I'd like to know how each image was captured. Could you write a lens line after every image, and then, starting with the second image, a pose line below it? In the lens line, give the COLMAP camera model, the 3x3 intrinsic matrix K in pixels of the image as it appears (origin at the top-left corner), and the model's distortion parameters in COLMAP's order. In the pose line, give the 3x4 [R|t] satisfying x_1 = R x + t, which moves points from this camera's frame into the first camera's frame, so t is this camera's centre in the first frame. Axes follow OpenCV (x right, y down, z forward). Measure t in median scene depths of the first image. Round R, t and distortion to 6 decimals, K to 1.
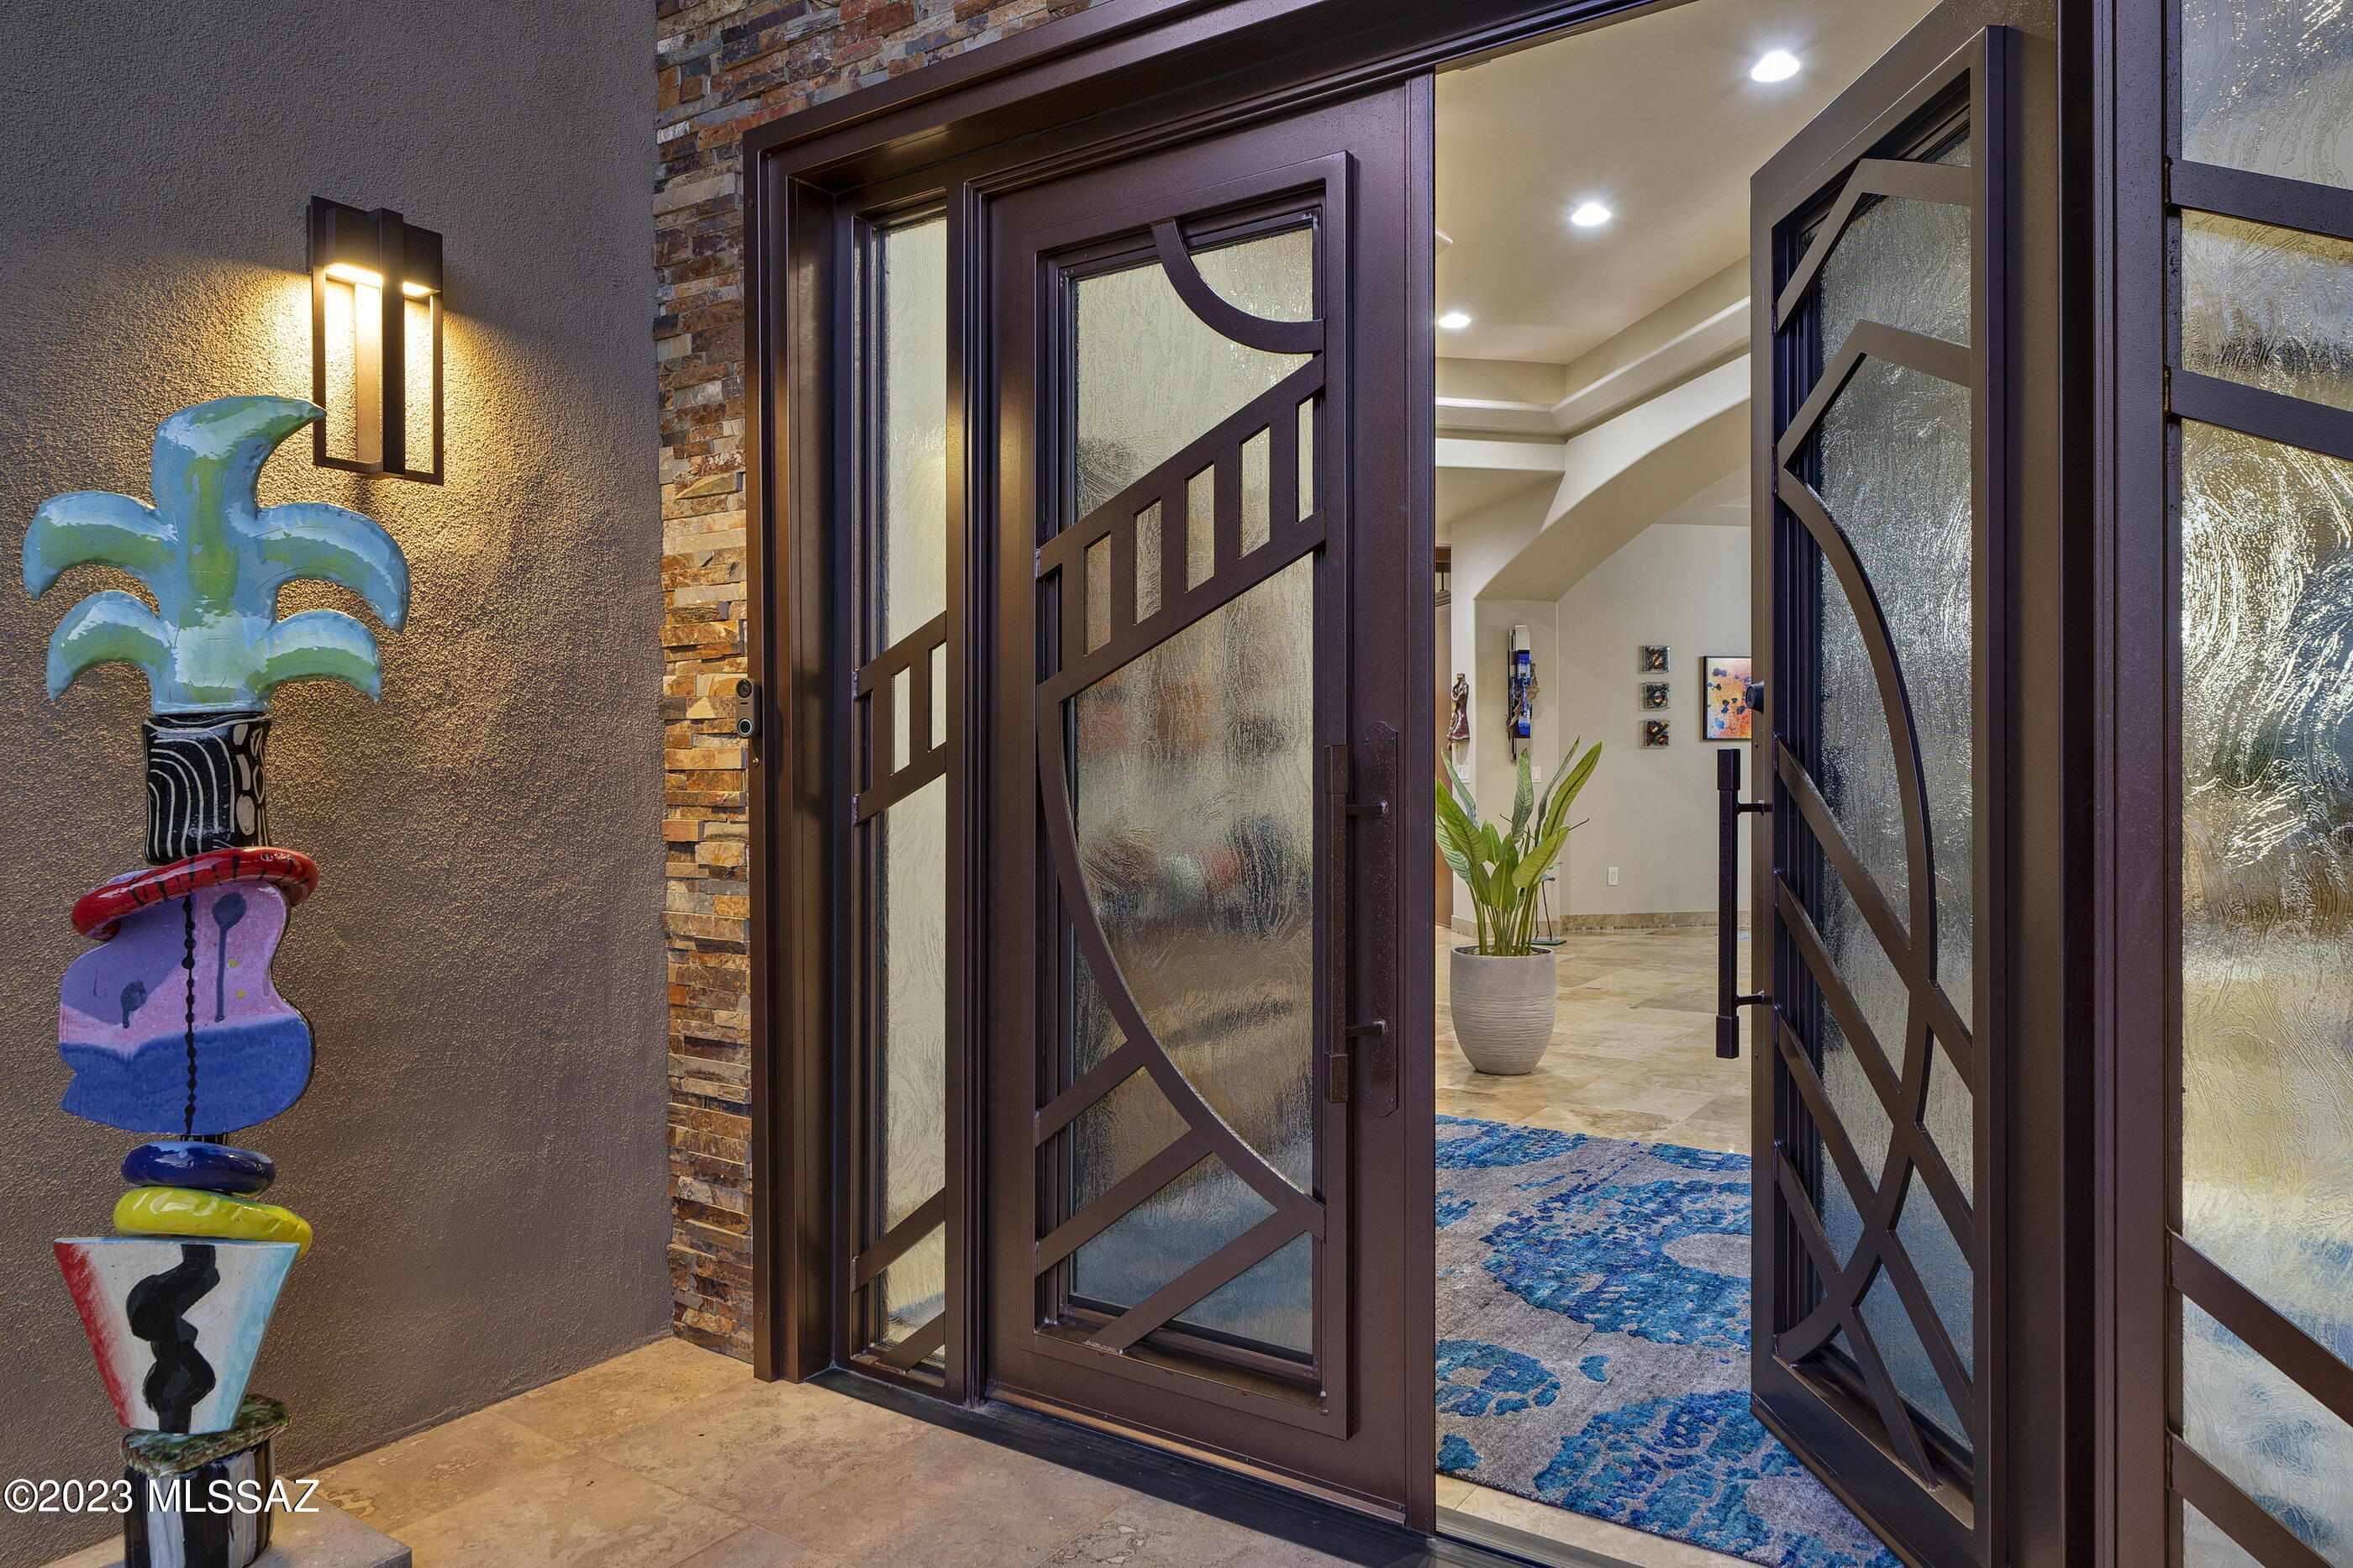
lens RADIAL K [[1484.9, 0, 1176.1], [0, 1484.9, 768.6], [0, 0, 1]] dist [-0.004711, 0.002066]
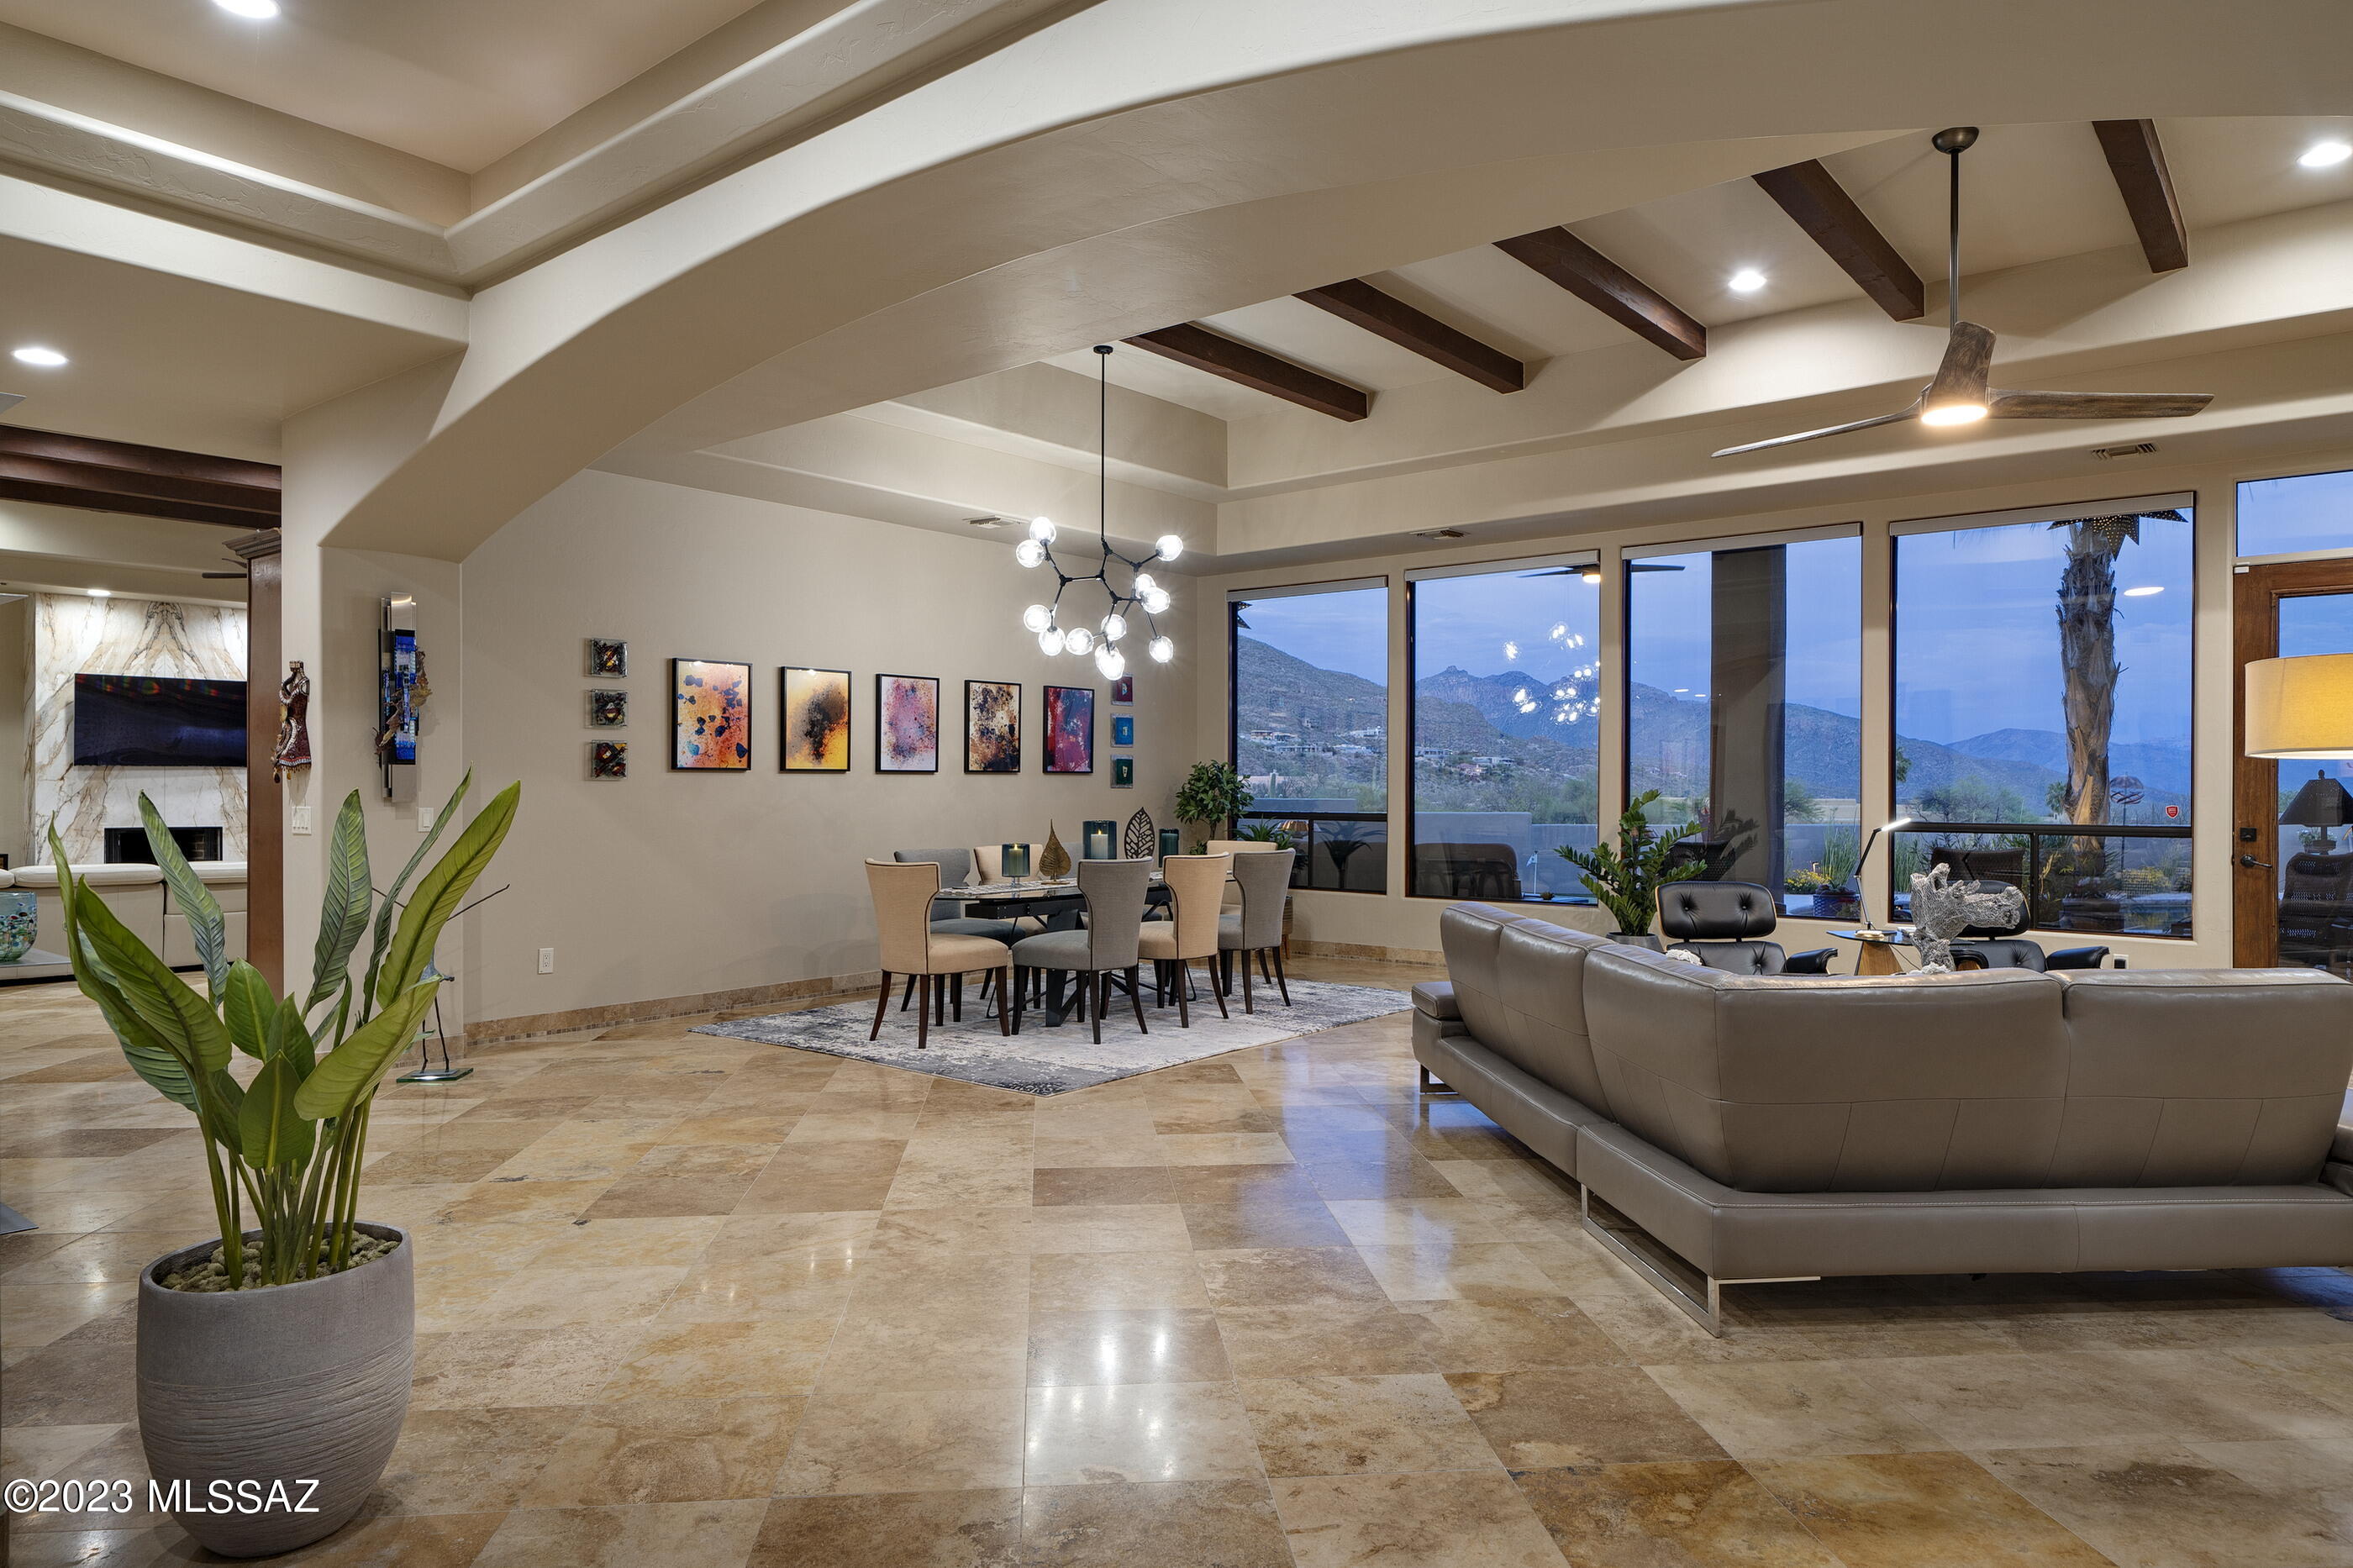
lens RADIAL K [[1452.4, 0, 1167.5], [0, 1452.4, 779.3], [0, 0, 1]] dist [0.002113, 0.001866]
pose [[0.771087, 0.005812, 0.636704, 0.084095], [-0.000195, 0.999960, -0.008893, -0.008298], [-0.636730, 0.006733, 0.771057, 0.285909]]
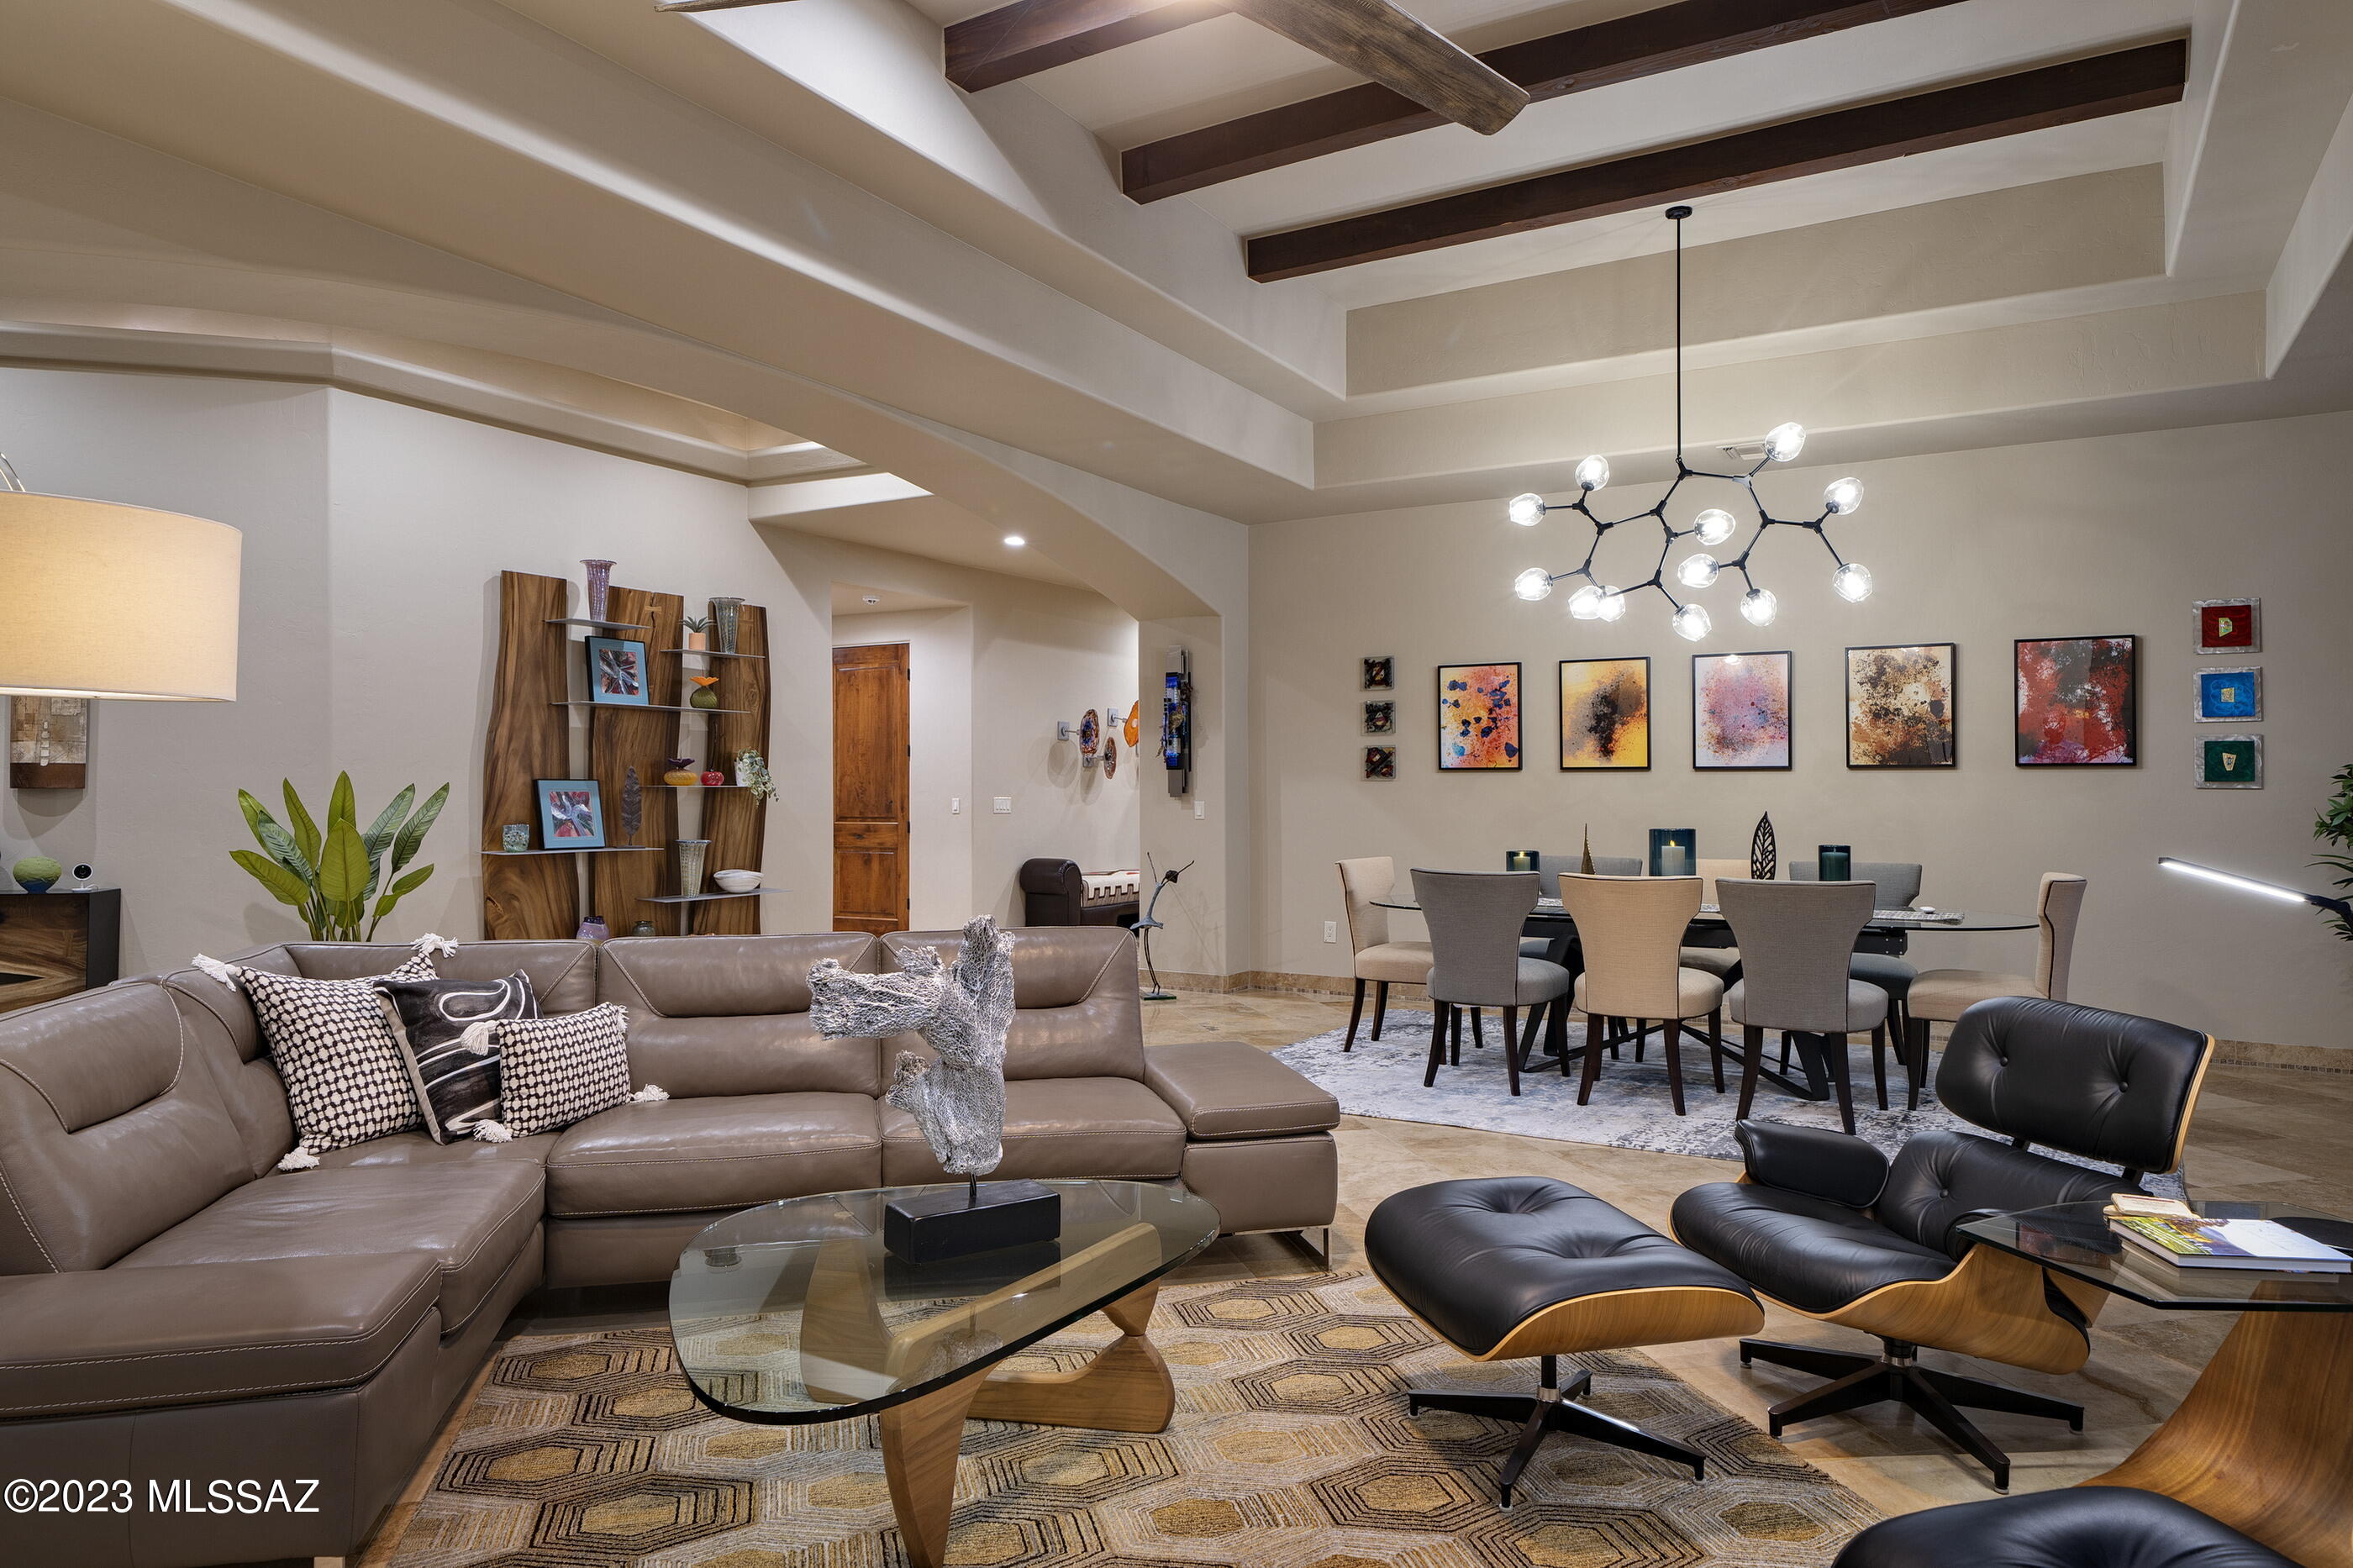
lens RADIAL K [[1484.9, 0, 1169.4], [0, 1484.9, 791.2], [0, 0, 1]] dist [-0.004711, 0.002066]
pose [[0.742724, 0.003669, -0.669588, 0.826439], [-0.007359, 0.999969, -0.002684, -0.004909], [0.669558, 0.006921, 0.742728, 0.320363]]
